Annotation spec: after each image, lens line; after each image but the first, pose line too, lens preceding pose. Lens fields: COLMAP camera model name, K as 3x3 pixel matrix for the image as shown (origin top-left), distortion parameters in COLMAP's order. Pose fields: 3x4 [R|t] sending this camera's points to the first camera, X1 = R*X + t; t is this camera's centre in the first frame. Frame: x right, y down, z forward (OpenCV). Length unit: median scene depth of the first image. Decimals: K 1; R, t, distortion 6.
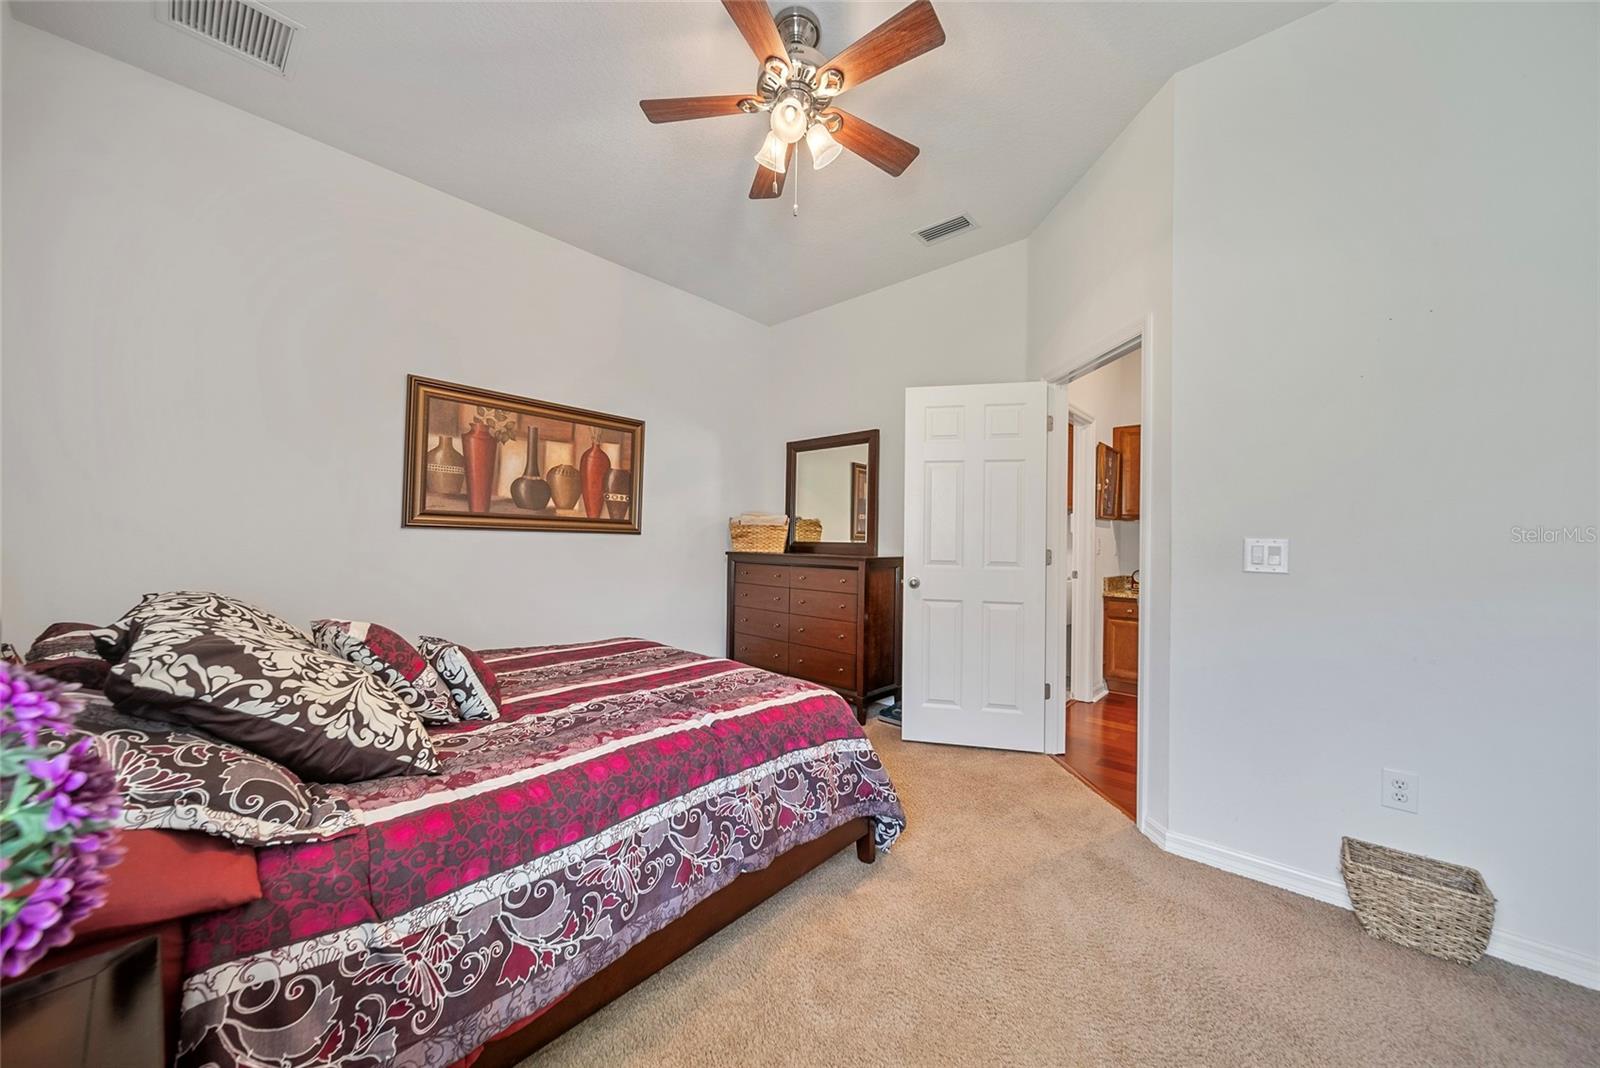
lens RADIAL K [[563.0, 0, 796.2], [0, 563.0, 530.4], [0, 0, 1]] dist [-0.000660, -0.001663]
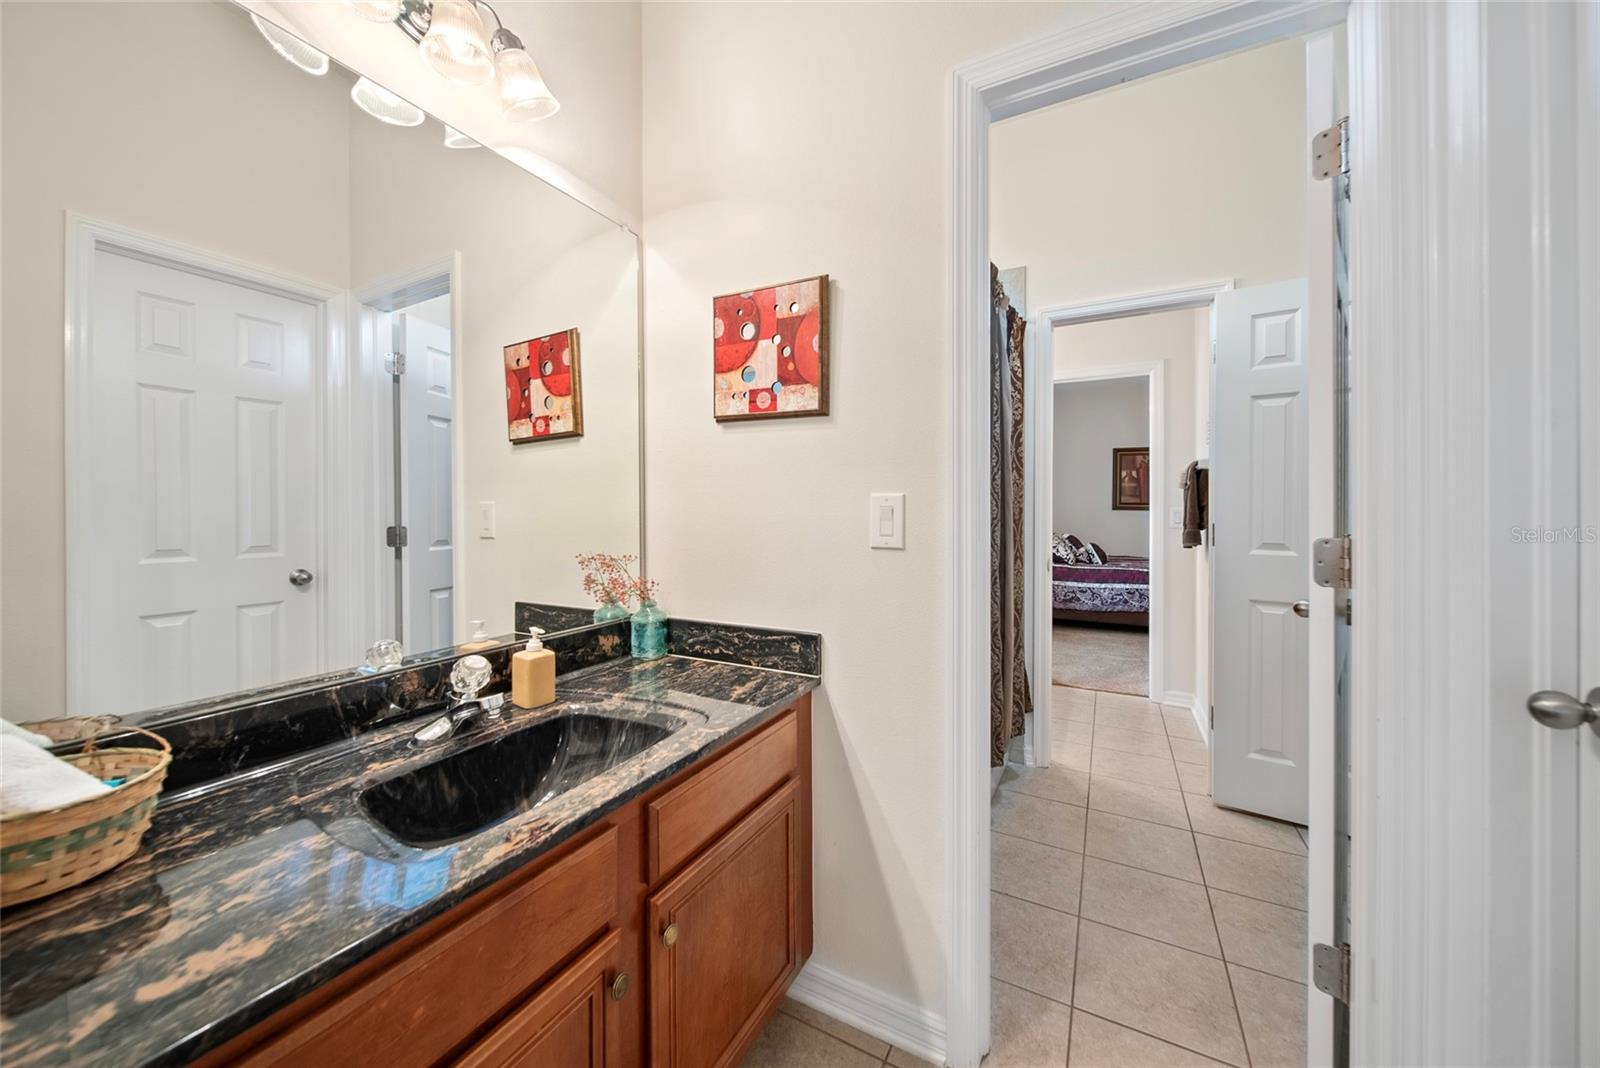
lens RADIAL K [[563.0, 0, 796.2], [0, 563.0, 530.4], [0, 0, 1]] dist [-0.000660, -0.001663]
pose [[0.239149, 0.018992, -0.970797, 2.558517], [0.014238, 0.999633, 0.023064, 0.016122], [0.970879, -0.019338, 0.238790, -1.768310]]
